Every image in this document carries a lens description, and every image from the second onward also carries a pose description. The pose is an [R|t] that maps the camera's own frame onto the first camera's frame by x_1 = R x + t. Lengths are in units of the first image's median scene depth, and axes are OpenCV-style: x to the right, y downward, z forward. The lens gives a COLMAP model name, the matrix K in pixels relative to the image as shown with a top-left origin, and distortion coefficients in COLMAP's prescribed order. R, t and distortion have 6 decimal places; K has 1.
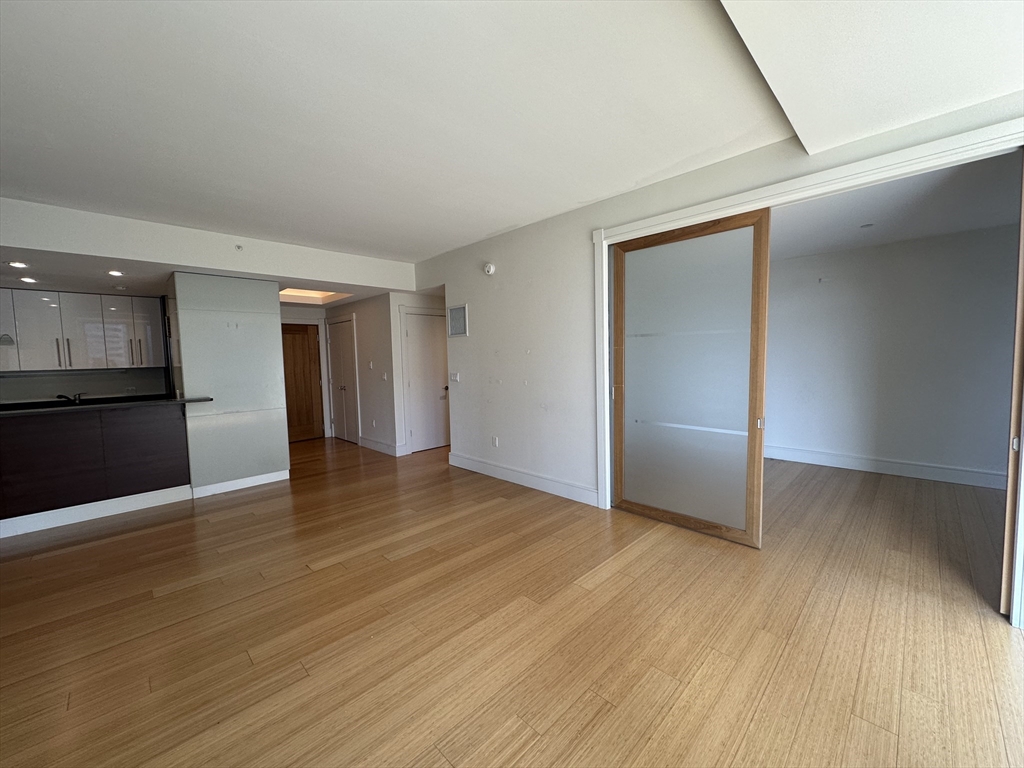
lens RADIAL K [[406.5, 0, 513.9], [0, 406.5, 387.3], [0, 0, 1]] dist [-0.002813, 0.000992]
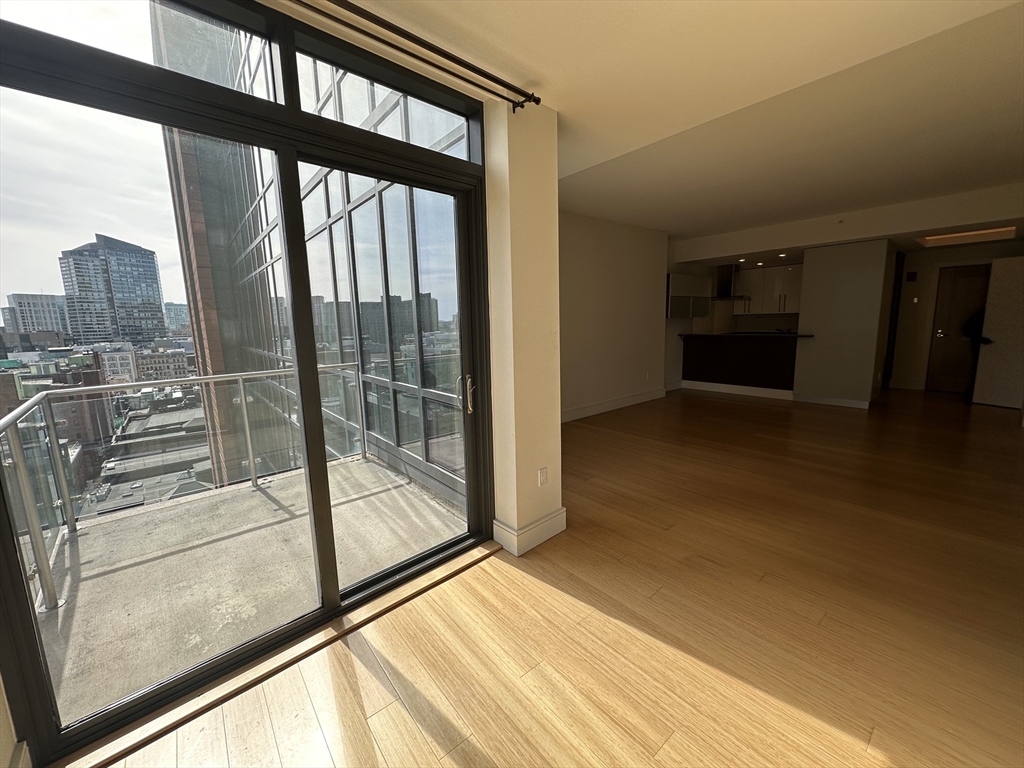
lens RADIAL K [[406.5, 0, 511.8], [0, 406.5, 384.6], [0, 0, 1]] dist [-0.002813, 0.000992]
pose [[-0.096027, 0.179479, -0.979064, 0.948949], [-0.046175, 0.981747, 0.184500, -0.021004], [0.994307, 0.062925, -0.085987, 0.091410]]
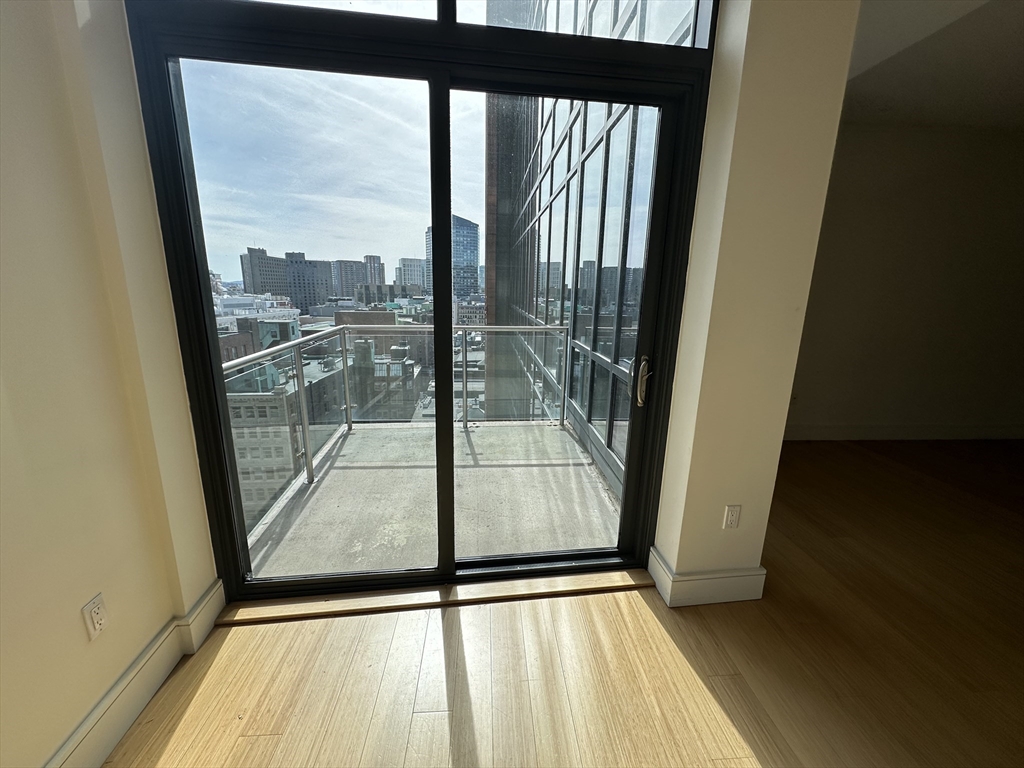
lens RADIAL K [[406.5, 0, 512.5], [0, 406.5, 383.7], [0, 0, 1]] dist [-0.002813, 0.000992]
pose [[-0.658234, 0.180728, -0.730798, 0.782750], [-0.062587, 0.954257, 0.292362, -0.015331], [0.750207, 0.238182, -0.616813, 0.159900]]
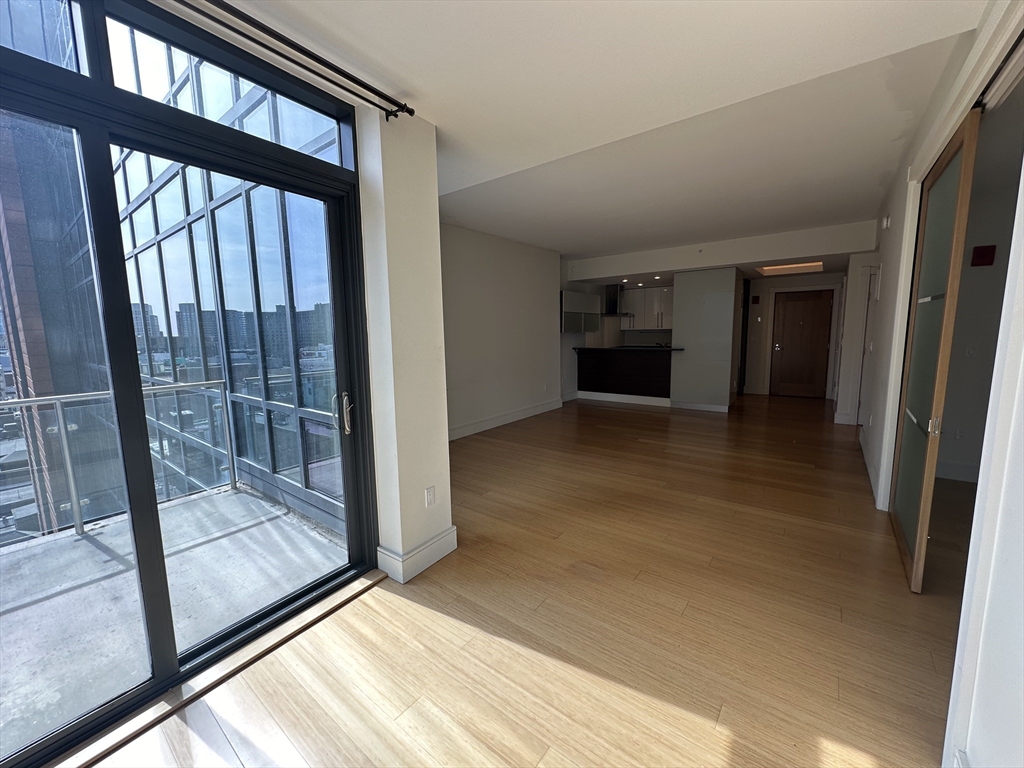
lens RADIAL K [[406.5, 0, 511.6], [0, 406.5, 384.7], [0, 0, 1]] dist [-0.002813, 0.000992]
pose [[0.124535, 0.148322, -0.981067, 0.937590], [-0.059673, 0.988094, 0.141809, -0.025019], [0.990419, 0.040883, 0.131903, 0.132207]]
